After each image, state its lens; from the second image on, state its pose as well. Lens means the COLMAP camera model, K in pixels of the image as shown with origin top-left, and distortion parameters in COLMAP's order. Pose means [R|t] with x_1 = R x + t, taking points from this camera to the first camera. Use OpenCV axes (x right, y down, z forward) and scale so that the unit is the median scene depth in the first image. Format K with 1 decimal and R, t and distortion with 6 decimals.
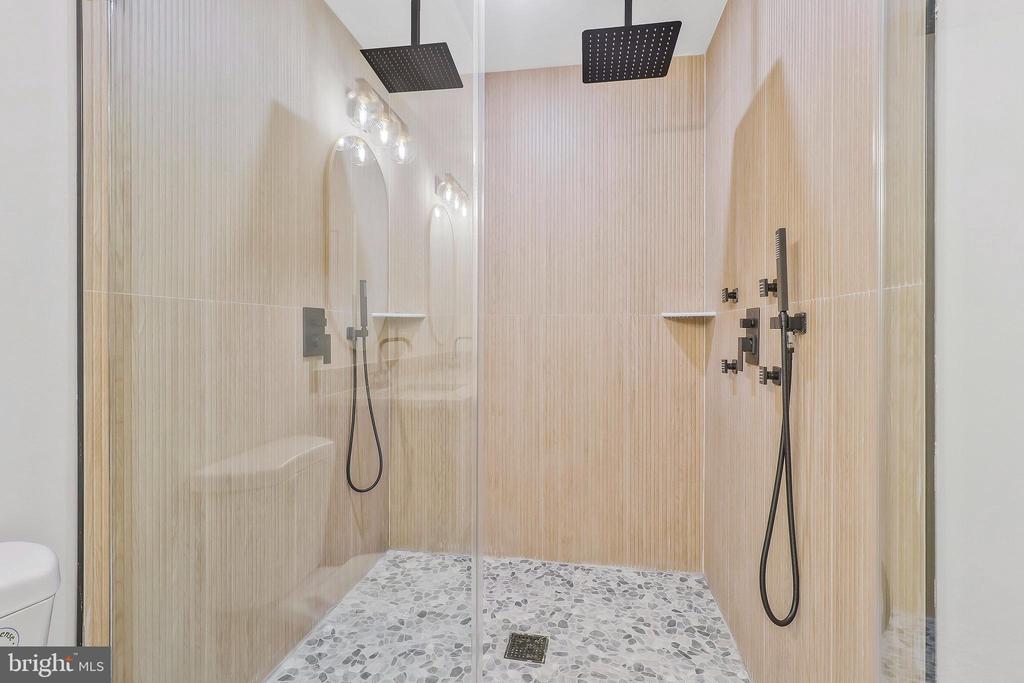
lens RADIAL K [[477.2, 0, 512.7], [0, 477.2, 335.1], [0, 0, 1]] dist [0.004507, -0.002218]
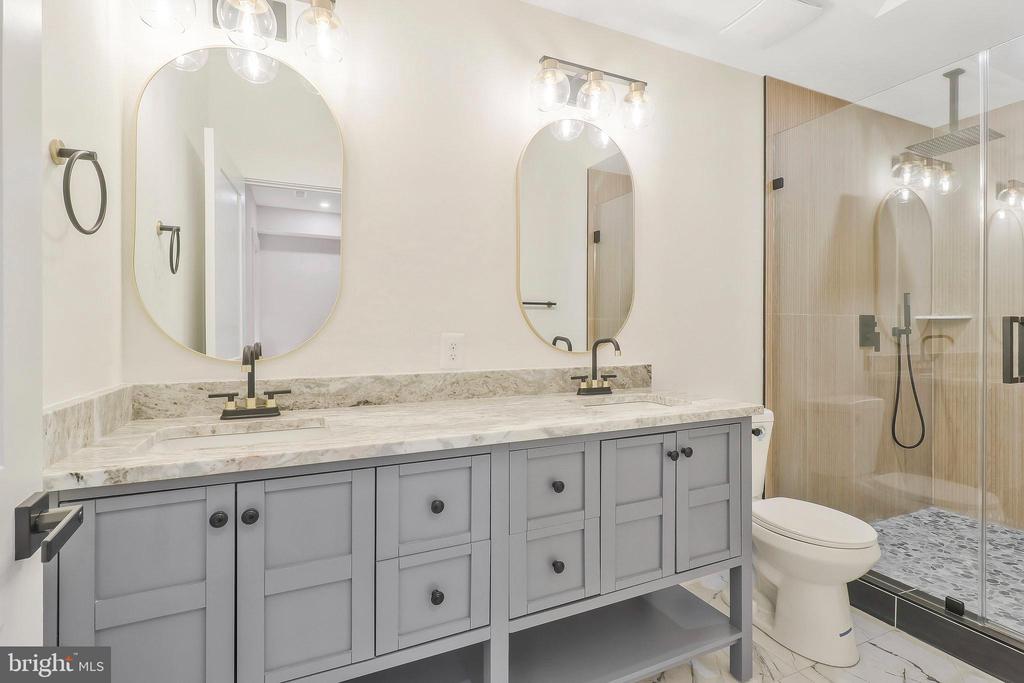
lens RADIAL K [[477.2, 0, 510.5], [0, 477.2, 334.0], [0, 0, 1]] dist [0.004507, -0.002218]
pose [[0.542847, -0.000619, -0.839831, 0.224244], [-0.003941, 0.999987, -0.003285, 0.011895], [0.839822, 0.005093, 0.542838, -0.706731]]
